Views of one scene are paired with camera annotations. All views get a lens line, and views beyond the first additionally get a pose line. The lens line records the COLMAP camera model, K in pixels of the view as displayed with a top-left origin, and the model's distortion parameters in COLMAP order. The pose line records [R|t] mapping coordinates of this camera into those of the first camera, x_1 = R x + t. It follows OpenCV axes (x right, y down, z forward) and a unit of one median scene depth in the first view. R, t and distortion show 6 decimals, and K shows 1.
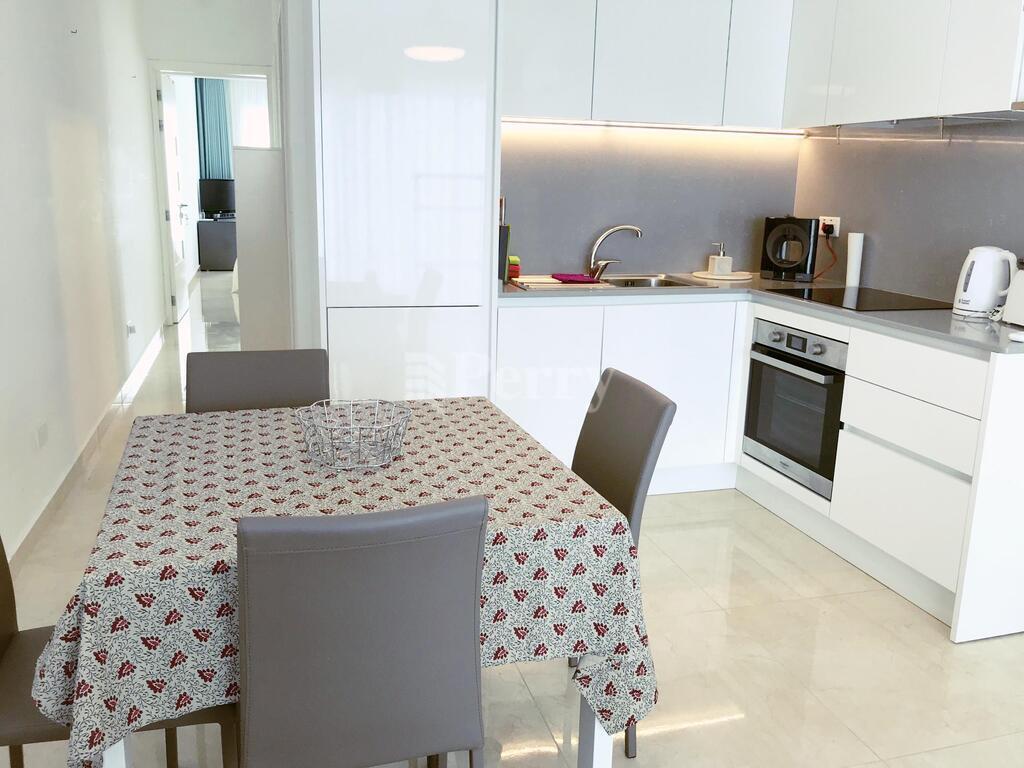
lens RADIAL K [[851.7, 0, 506.6], [0, 851.7, 391.5], [0, 0, 1]] dist [0.026316, -0.050323]
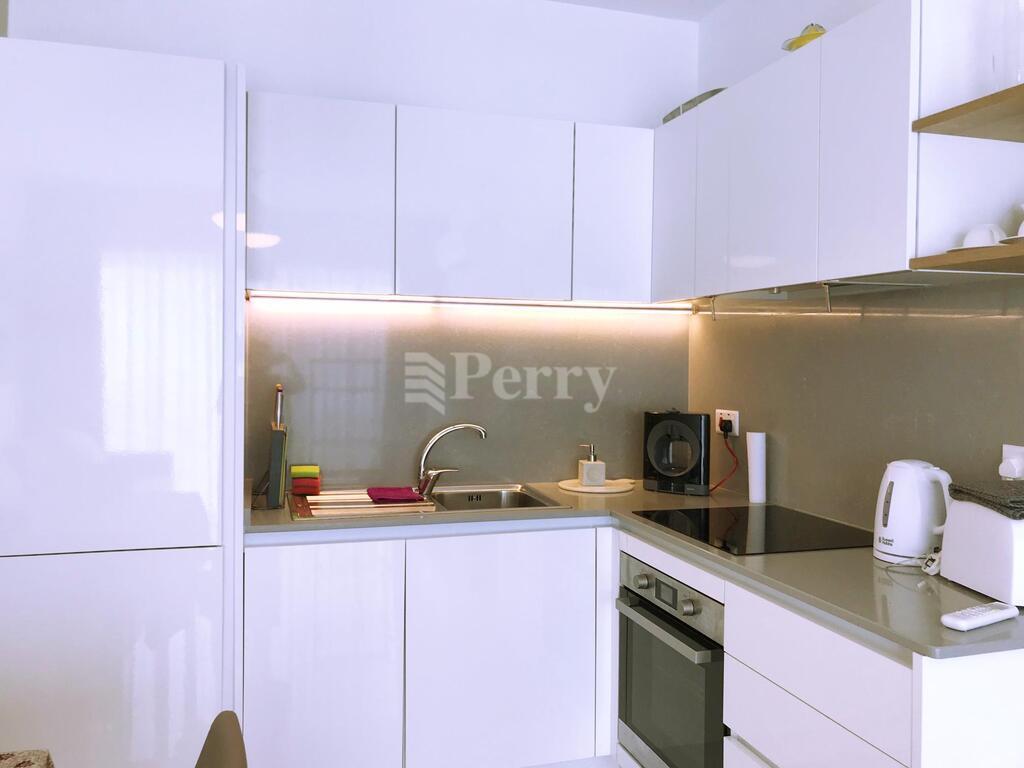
lens RADIAL K [[851.7, 0, 511.4], [0, 851.7, 374.9], [0, 0, 1]] dist [0.026316, -0.050323]
pose [[0.999917, -0.012551, 0.003004, 0.187175], [0.012905, 0.975504, -0.219601, -0.070163], [-0.000174, 0.219621, 0.975585, 0.242780]]
